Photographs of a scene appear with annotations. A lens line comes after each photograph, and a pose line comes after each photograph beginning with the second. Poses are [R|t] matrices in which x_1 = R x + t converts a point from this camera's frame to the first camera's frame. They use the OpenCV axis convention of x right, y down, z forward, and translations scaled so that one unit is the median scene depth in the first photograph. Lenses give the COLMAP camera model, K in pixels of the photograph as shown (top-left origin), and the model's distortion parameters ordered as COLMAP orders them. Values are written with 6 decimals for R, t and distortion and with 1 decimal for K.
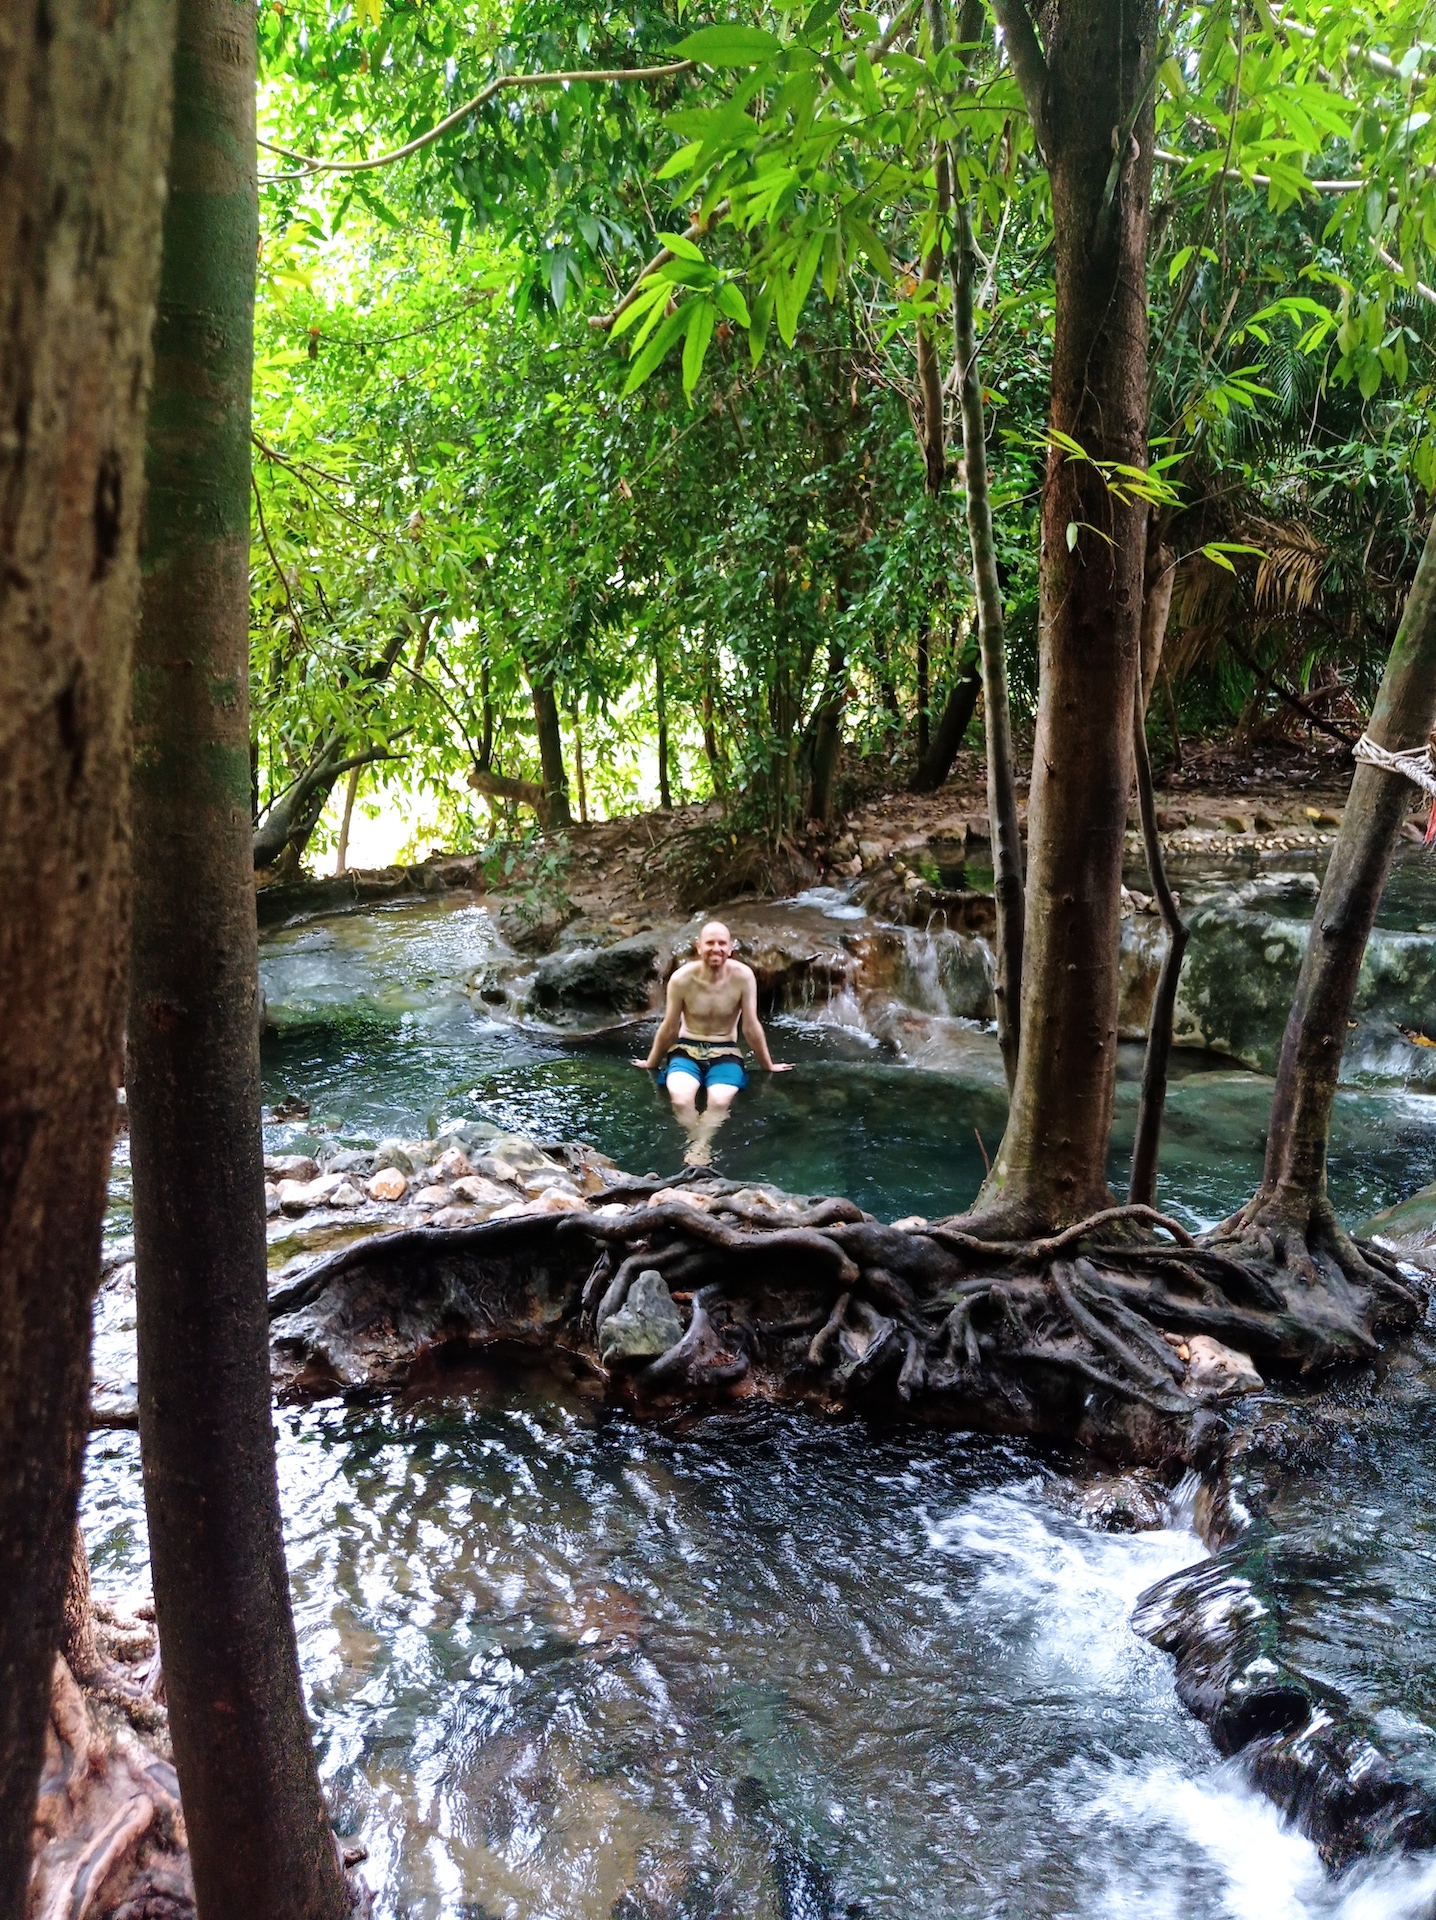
lens RADIAL K [[1422.5, 0, 718.0], [0, 1422.5, 960.0], [0, 0, 1]] dist [0.108521, -0.188380]
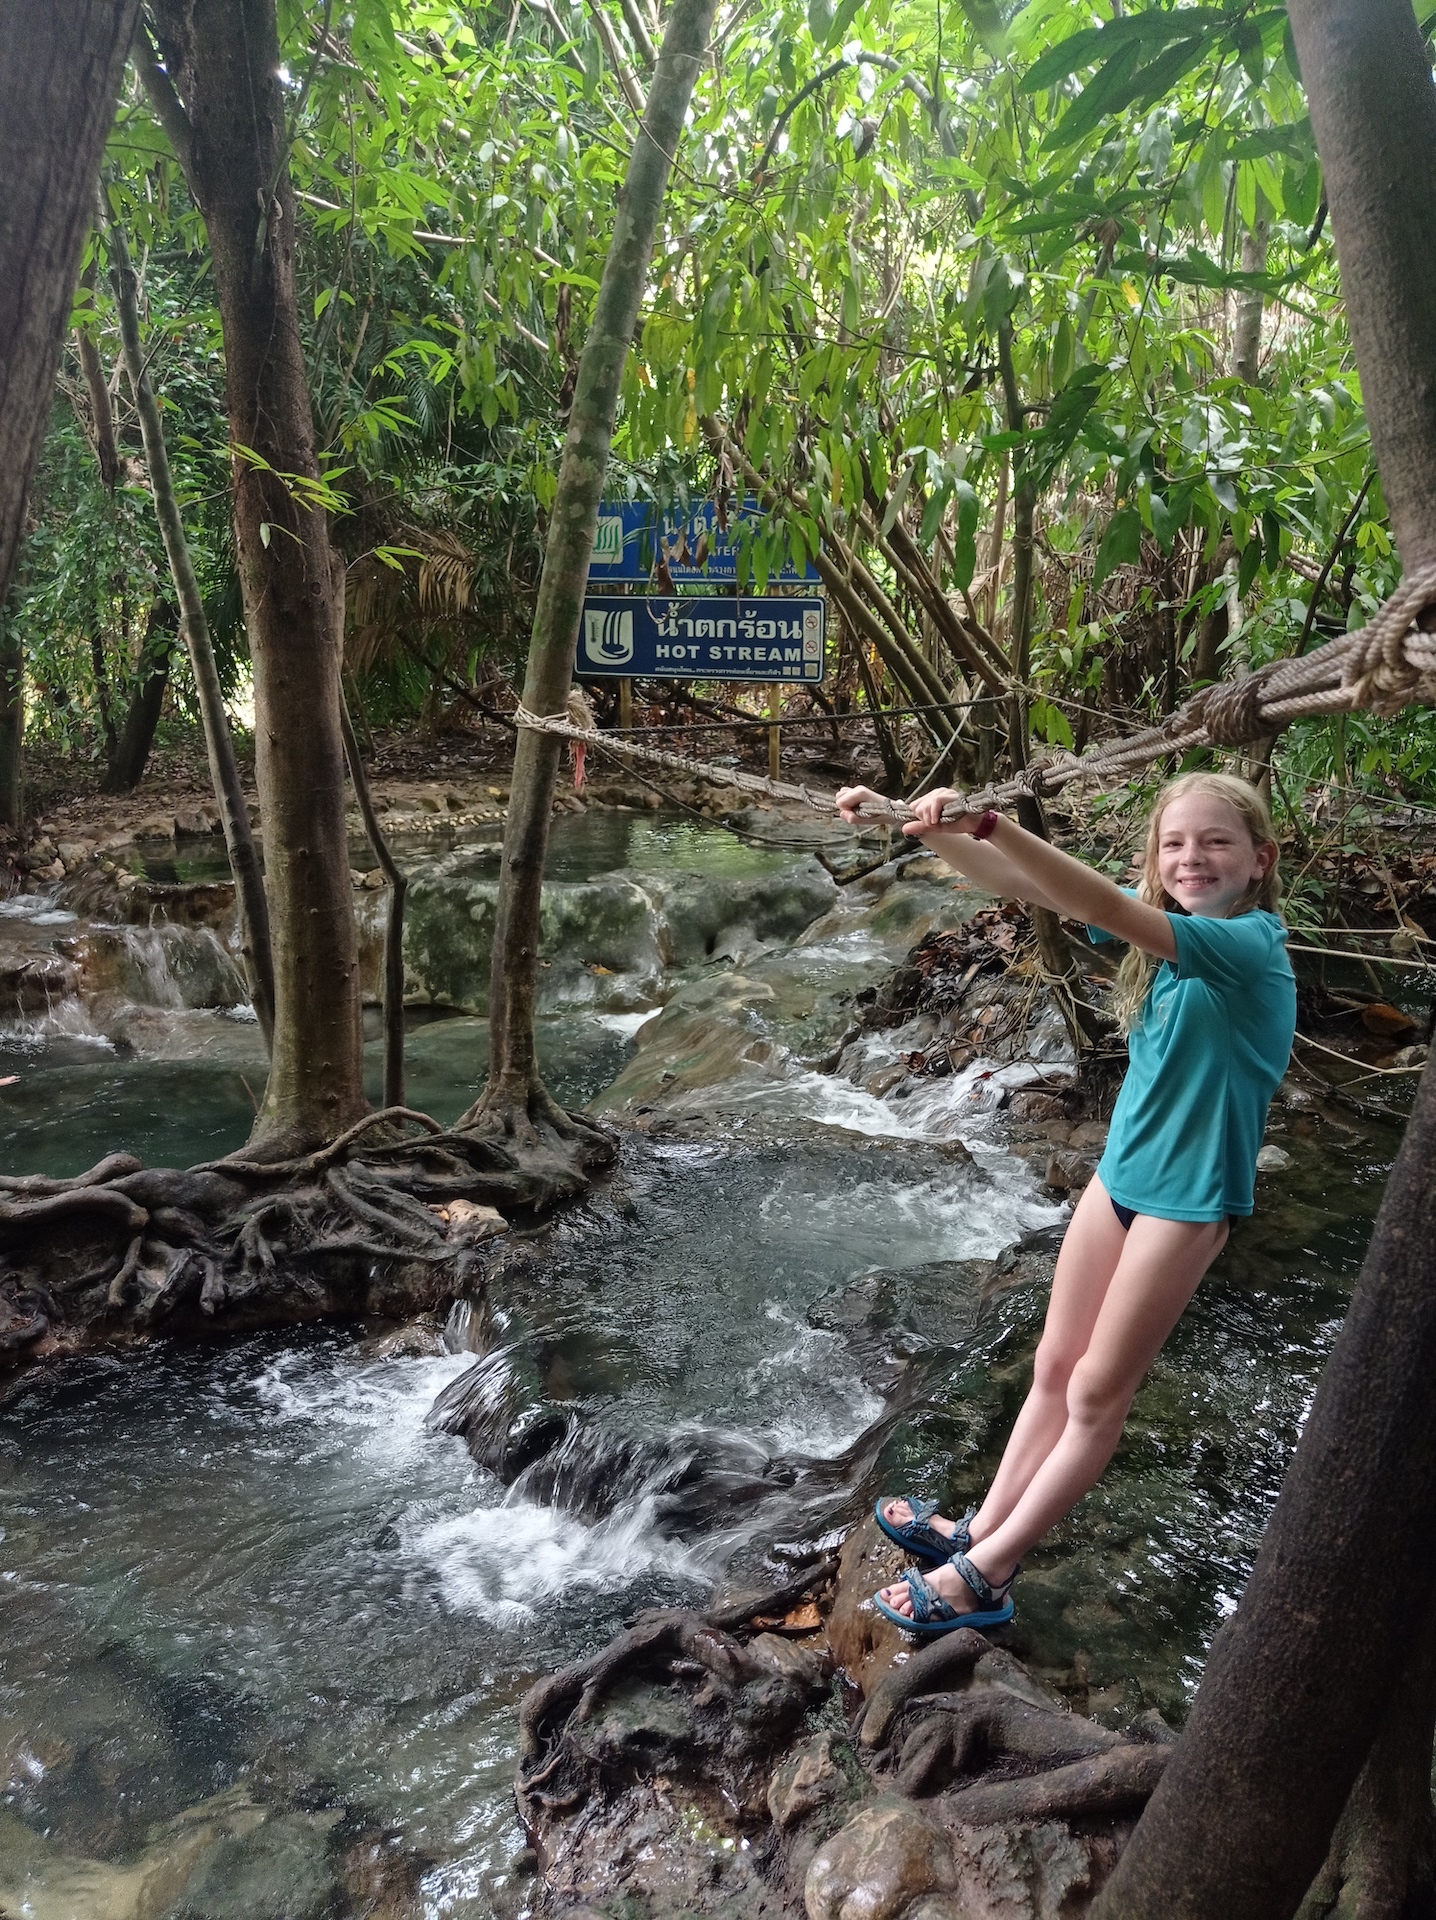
lens RADIAL K [[1422.5, 0, 718.0], [0, 1422.5, 960.0], [0, 0, 1]] dist [0.108521, -0.188380]
pose [[0.854426, -0.117111, 0.506202, -0.038673], [0.117821, 0.992558, 0.030759, 0.028996], [-0.506037, 0.033360, 0.861866, -0.096147]]
